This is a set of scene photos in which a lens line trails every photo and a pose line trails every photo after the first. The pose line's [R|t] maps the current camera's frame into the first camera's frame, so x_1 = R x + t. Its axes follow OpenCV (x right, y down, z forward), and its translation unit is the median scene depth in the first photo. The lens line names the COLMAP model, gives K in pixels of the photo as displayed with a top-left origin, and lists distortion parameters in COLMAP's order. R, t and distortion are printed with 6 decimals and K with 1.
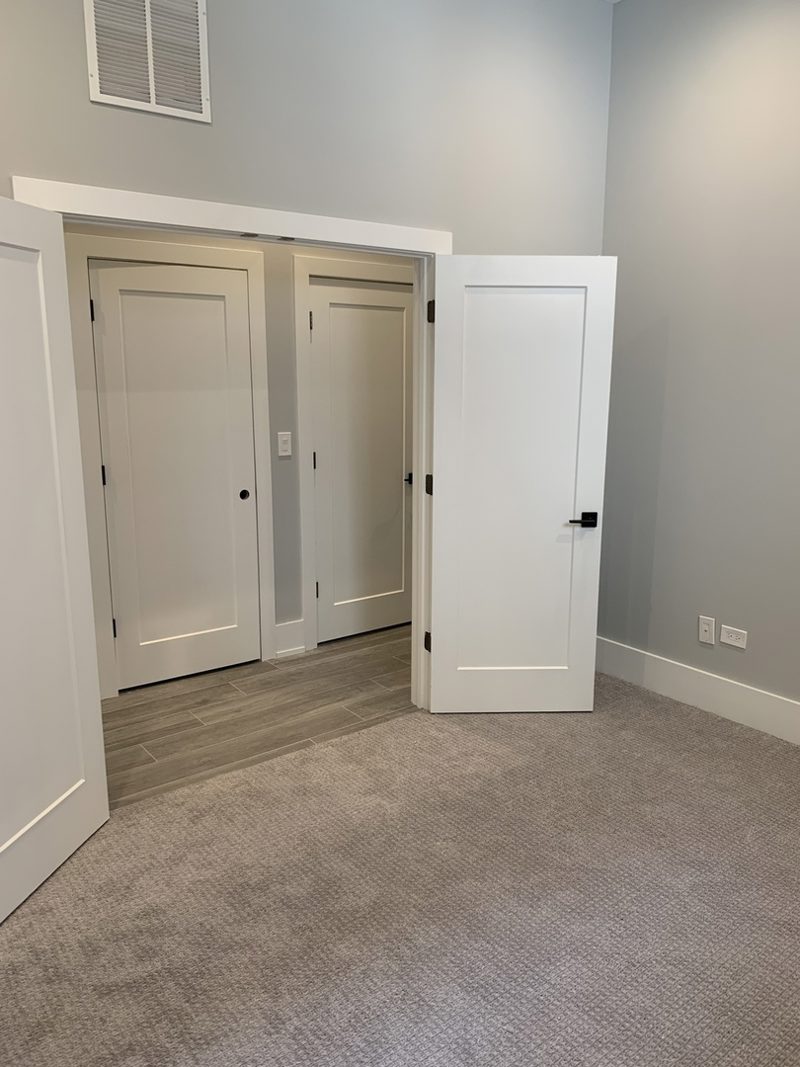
lens RADIAL K [[838.1, 0, 399.9], [0, 838.1, 534.1], [0, 0, 1]] dist [0.035458, -0.031937]
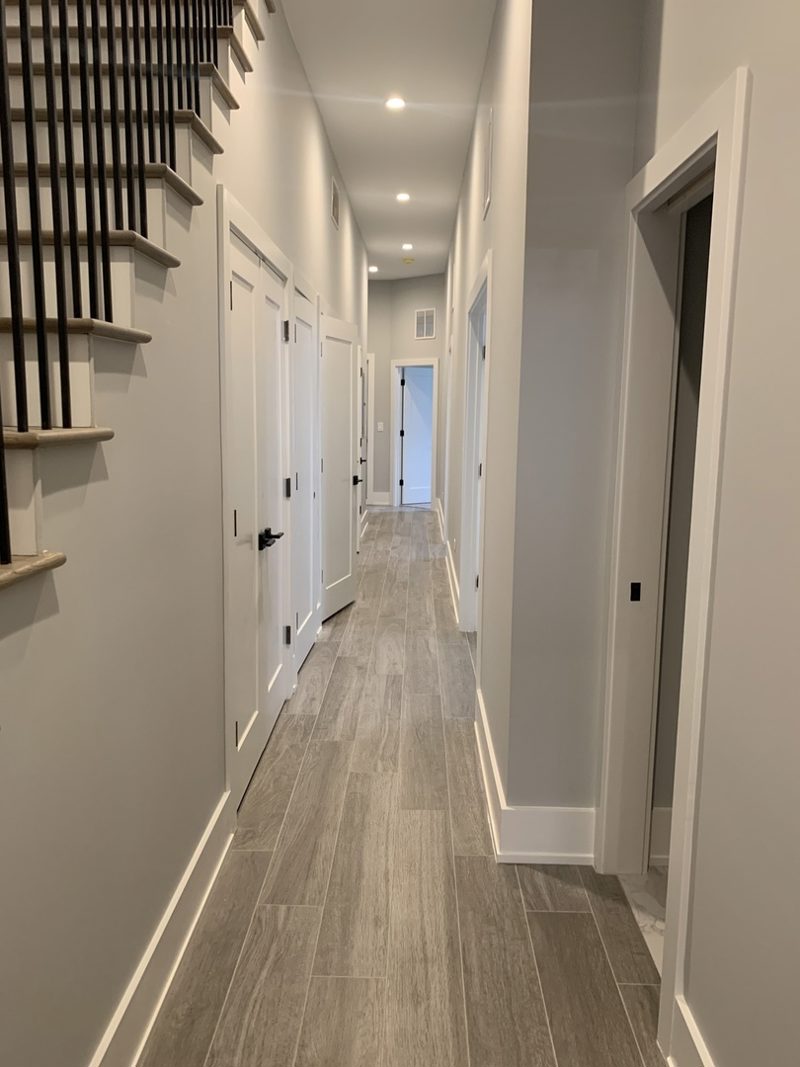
lens RADIAL K [[838.1, 0, 399.2], [0, 838.1, 533.1], [0, 0, 1]] dist [0.035458, -0.031937]
pose [[0.629674, -0.118774, 0.767726, -1.089916], [0.151684, 0.988020, 0.028446, -0.011898], [-0.761907, 0.098540, 0.640147, 0.188908]]
